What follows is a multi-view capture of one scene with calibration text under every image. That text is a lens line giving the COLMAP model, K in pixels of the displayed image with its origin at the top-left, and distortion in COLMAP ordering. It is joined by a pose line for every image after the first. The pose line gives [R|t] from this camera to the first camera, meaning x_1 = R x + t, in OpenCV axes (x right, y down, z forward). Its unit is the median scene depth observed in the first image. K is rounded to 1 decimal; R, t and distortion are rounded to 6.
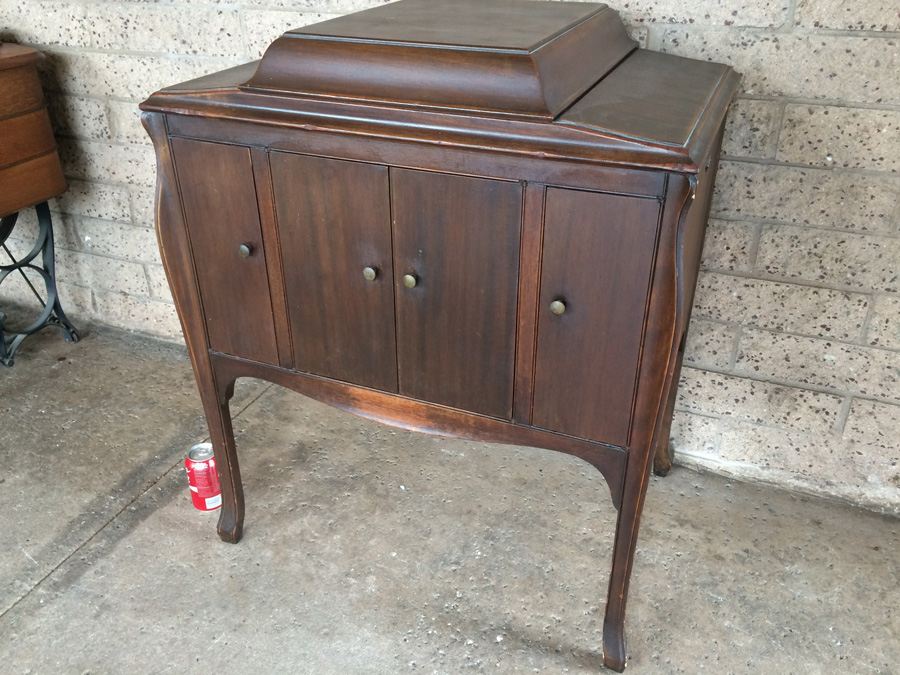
lens RADIAL K [[772.6, 0, 452.7], [0, 772.6, 335.1], [0, 0, 1]] dist [0.071473, -0.096216]
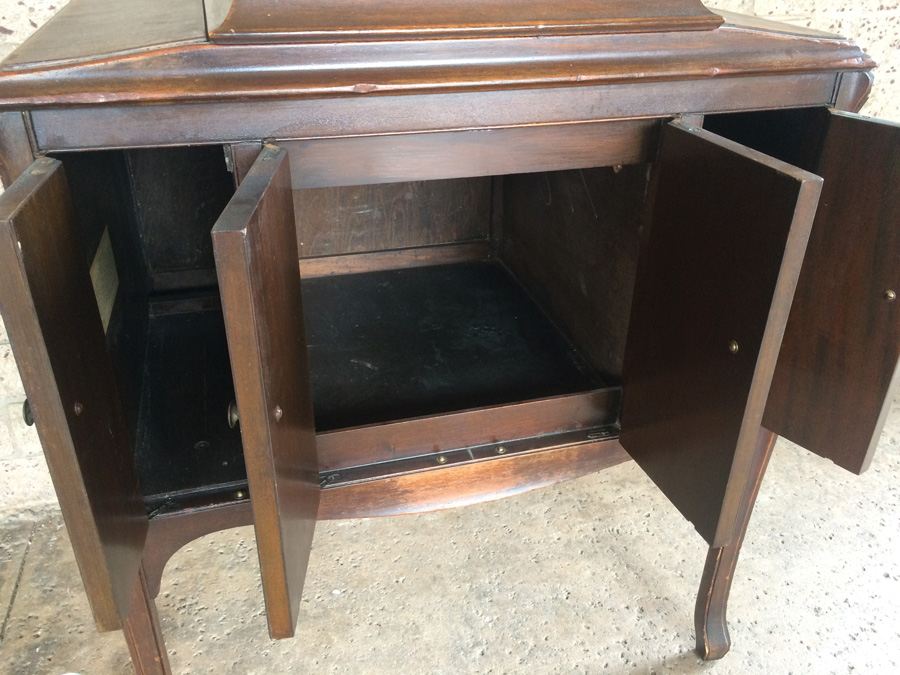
lens RADIAL K [[772.6, 0, 455.6], [0, 772.6, 331.3], [0, 0, 1]] dist [0.071473, -0.096216]
pose [[0.783699, -0.290589, 0.548975, -0.383492], [0.294844, 0.951936, 0.082978, -0.086498], [-0.546701, 0.096832, 0.831710, 0.353533]]
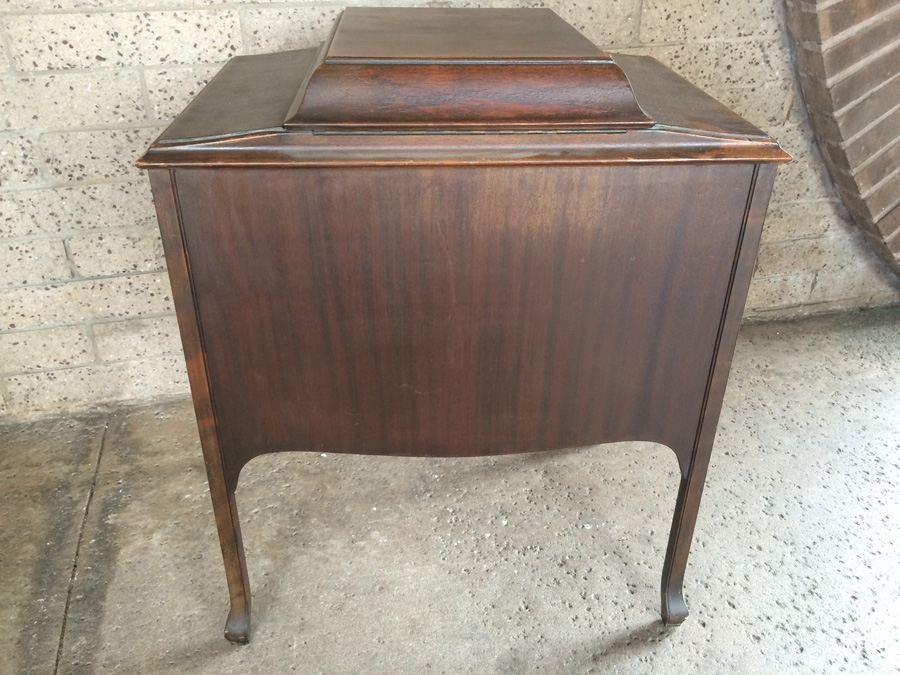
lens RADIAL K [[772.6, 0, 457.2], [0, 772.6, 335.0], [0, 0, 1]] dist [0.071473, -0.096216]
pose [[0.786496, -0.304031, 0.537578, -0.540436], [0.287345, 0.950625, 0.117237, -0.044585], [-0.546679, 0.062263, 0.835024, 0.024344]]
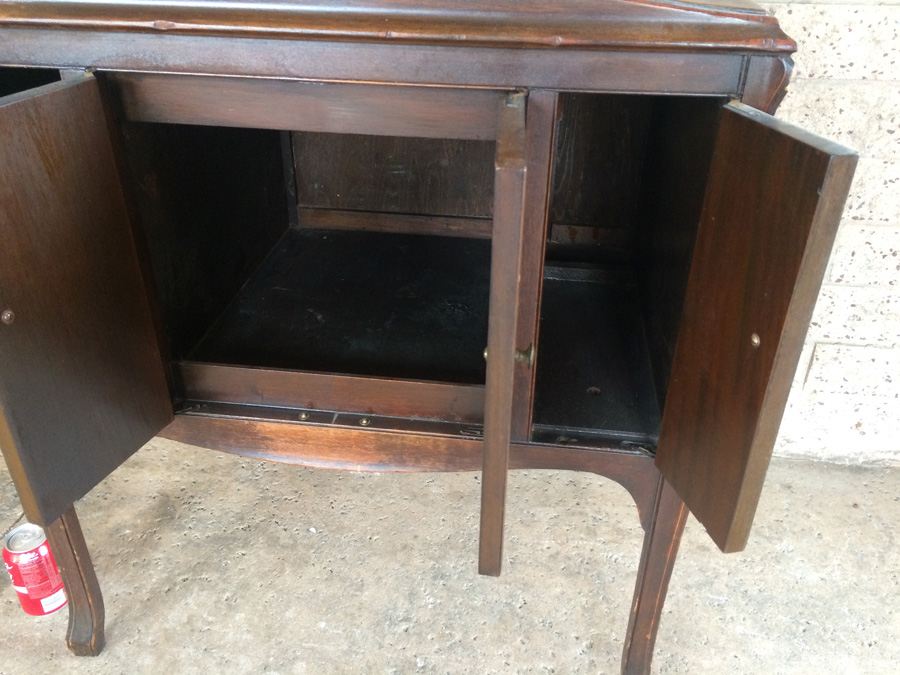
lens RADIAL K [[772.6, 0, 454.8], [0, 772.6, 333.4], [0, 0, 1]] dist [0.071473, -0.096216]
pose [[0.965904, -0.123272, 0.227671, -0.098346], [0.117748, 0.992326, 0.037740, -0.015697], [-0.230576, -0.009645, 0.973007, 0.253476]]
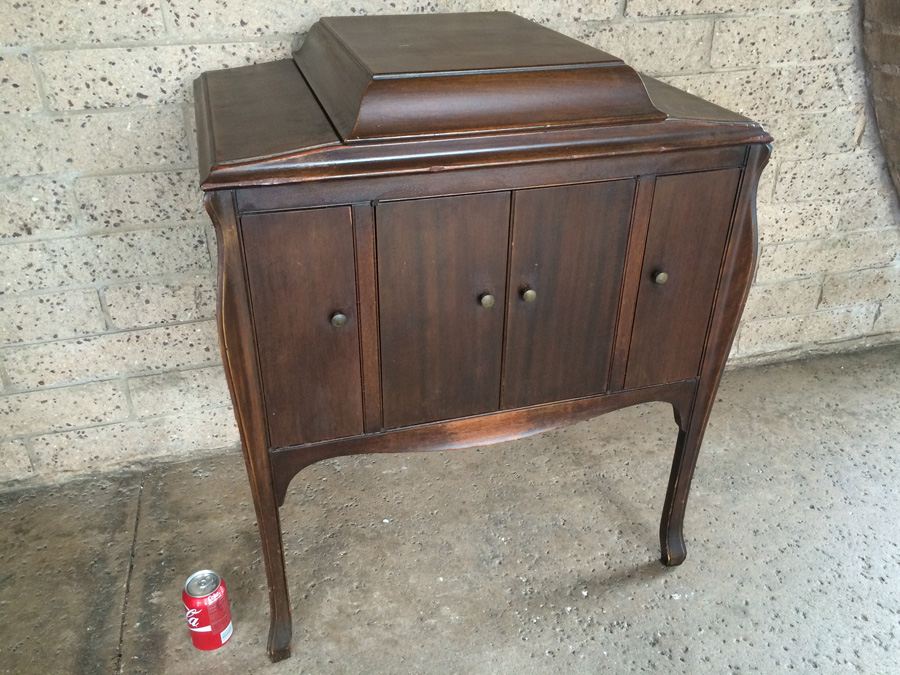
lens RADIAL K [[772.6, 0, 457.2], [0, 772.6, 333.5], [0, 0, 1]] dist [0.071473, -0.096216]
pose [[0.776321, -0.308781, 0.549527, -0.557444], [0.299449, 0.947803, 0.109541, -0.128123], [-0.554667, 0.079516, 0.828264, 0.158532]]
